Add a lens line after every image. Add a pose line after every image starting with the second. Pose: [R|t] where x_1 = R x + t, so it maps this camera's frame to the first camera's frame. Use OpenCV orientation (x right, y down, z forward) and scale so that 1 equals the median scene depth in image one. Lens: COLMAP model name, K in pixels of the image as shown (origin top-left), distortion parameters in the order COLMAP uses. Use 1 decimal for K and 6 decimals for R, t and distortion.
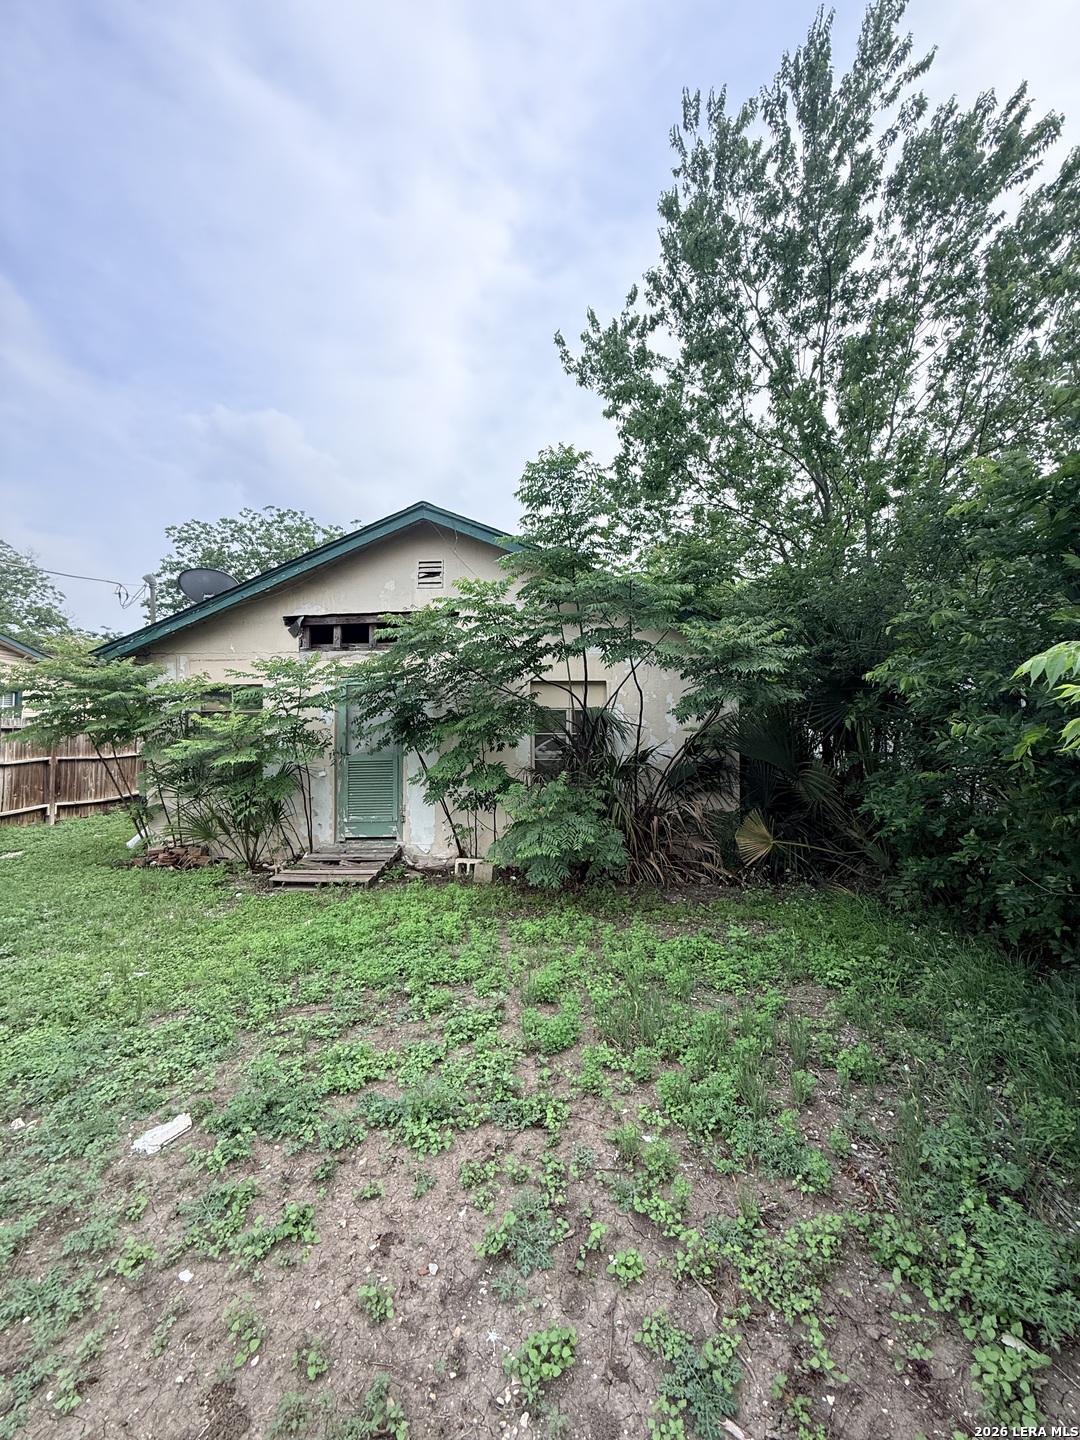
lens RADIAL K [[577.9, 0, 541.5], [0, 577.9, 729.9], [0, 0, 1]] dist [0.000037, -0.000061]
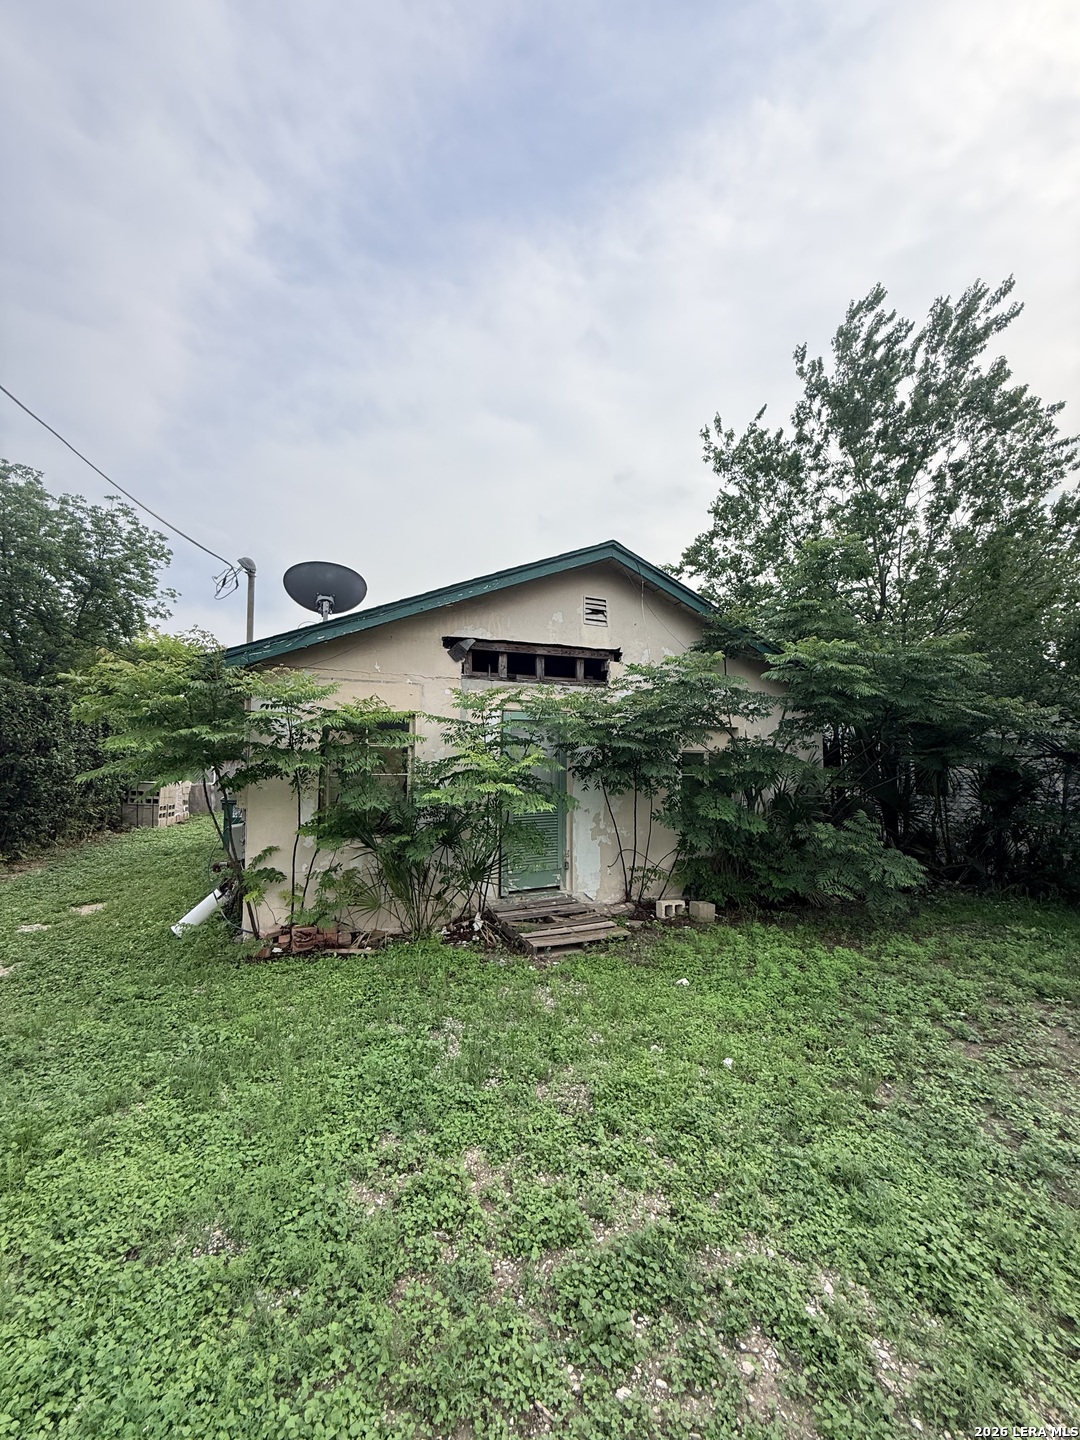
lens RADIAL K [[577.9, 0, 536.5], [0, 577.9, 724.3], [0, 0, 1]] dist [0.000037, -0.000061]
pose [[0.884219, 0.042971, 0.465091, -0.724128], [-0.012679, 0.997600, -0.068067, -0.009273], [-0.466900, 0.054289, 0.882642, 0.186477]]
